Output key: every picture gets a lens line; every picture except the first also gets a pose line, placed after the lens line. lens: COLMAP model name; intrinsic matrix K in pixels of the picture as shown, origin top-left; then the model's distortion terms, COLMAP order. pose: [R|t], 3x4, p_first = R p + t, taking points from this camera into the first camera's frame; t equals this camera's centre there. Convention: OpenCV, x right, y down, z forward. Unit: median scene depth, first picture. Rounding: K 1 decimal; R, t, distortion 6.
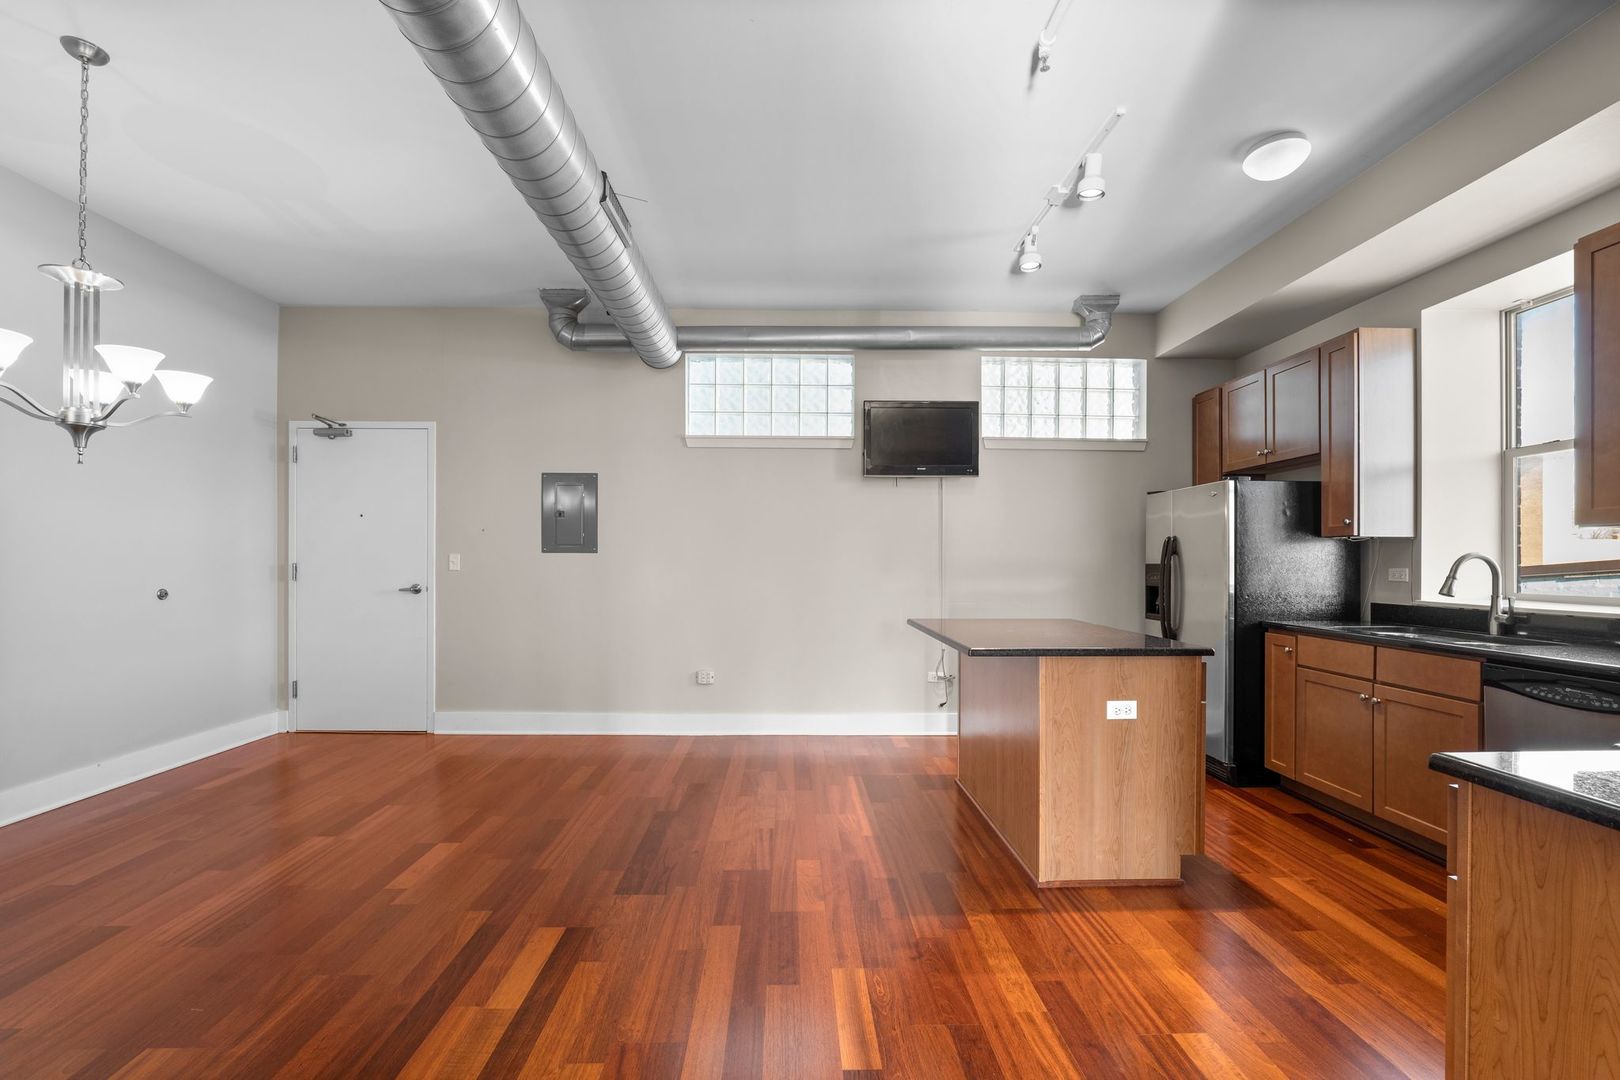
lens RADIAL K [[672.8, 0, 808.6], [0, 672.8, 559.3], [0, 0, 1]] dist [-0.010666, 0.000541]
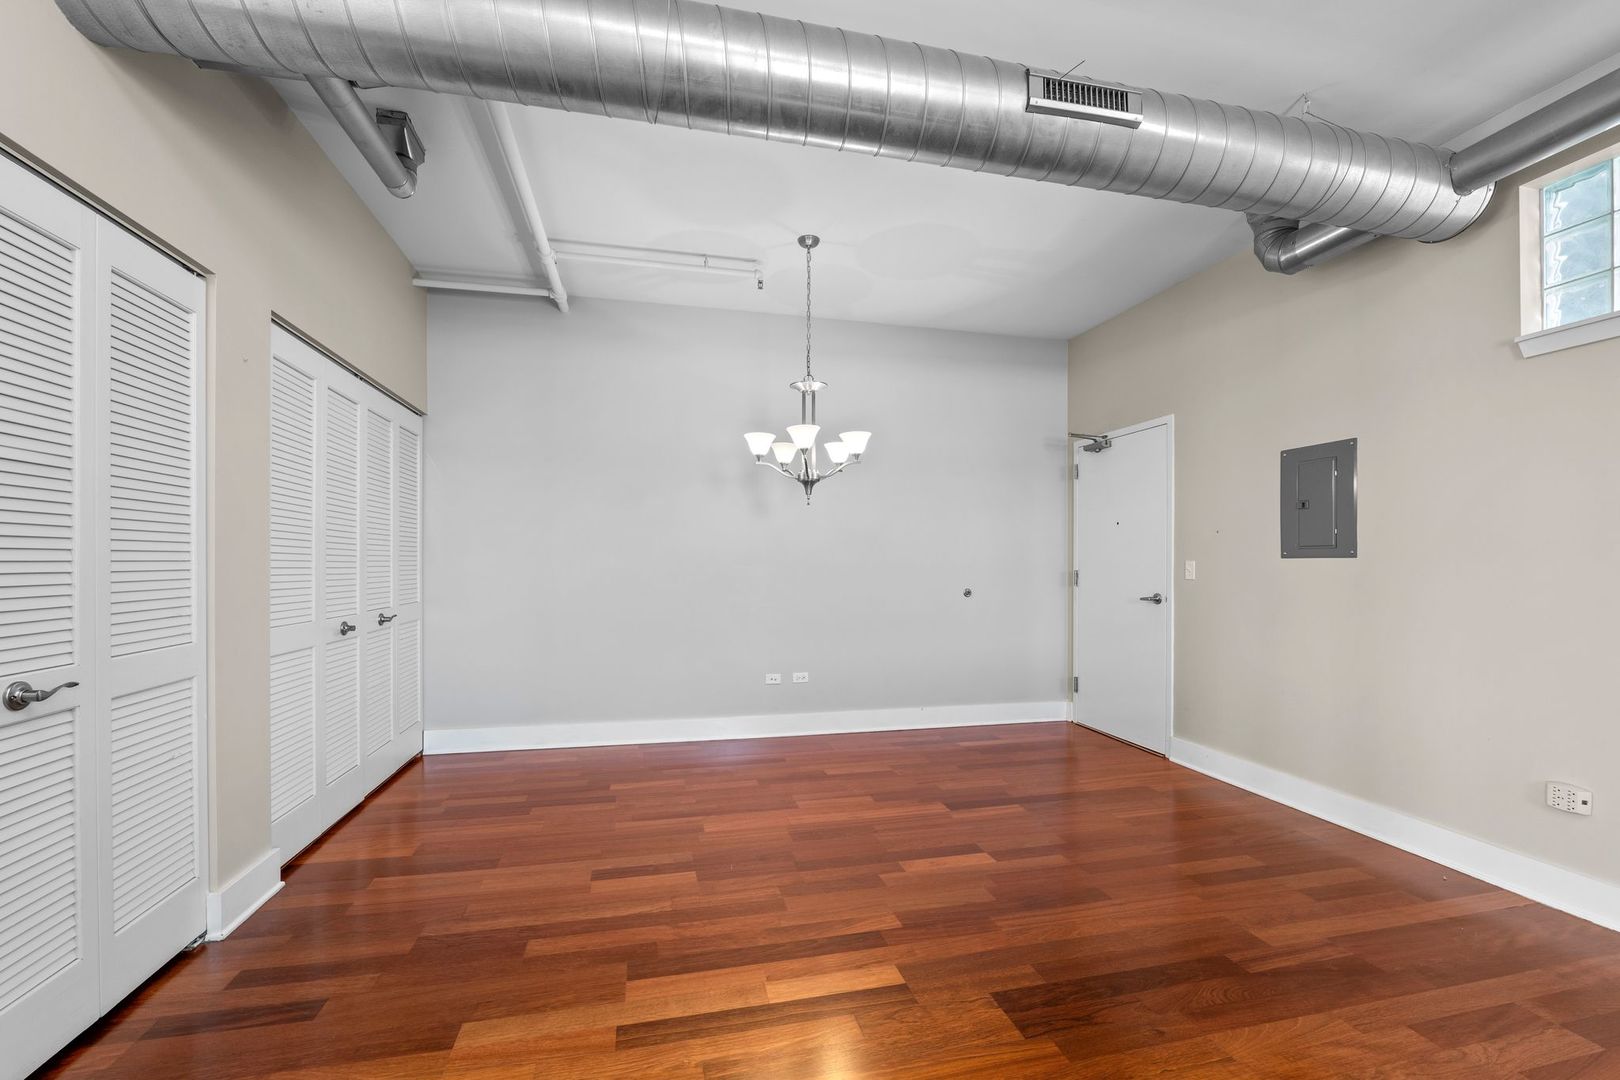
lens RADIAL K [[672.8, 0, 797.7], [0, 672.8, 564.9], [0, 0, 1]] dist [-0.010666, 0.000541]
pose [[0.193753, -0.002033, -0.981048, 0.234157], [-0.002878, 0.999992, -0.002641, 0.001478], [0.981046, 0.003335, 0.193746, 0.339574]]
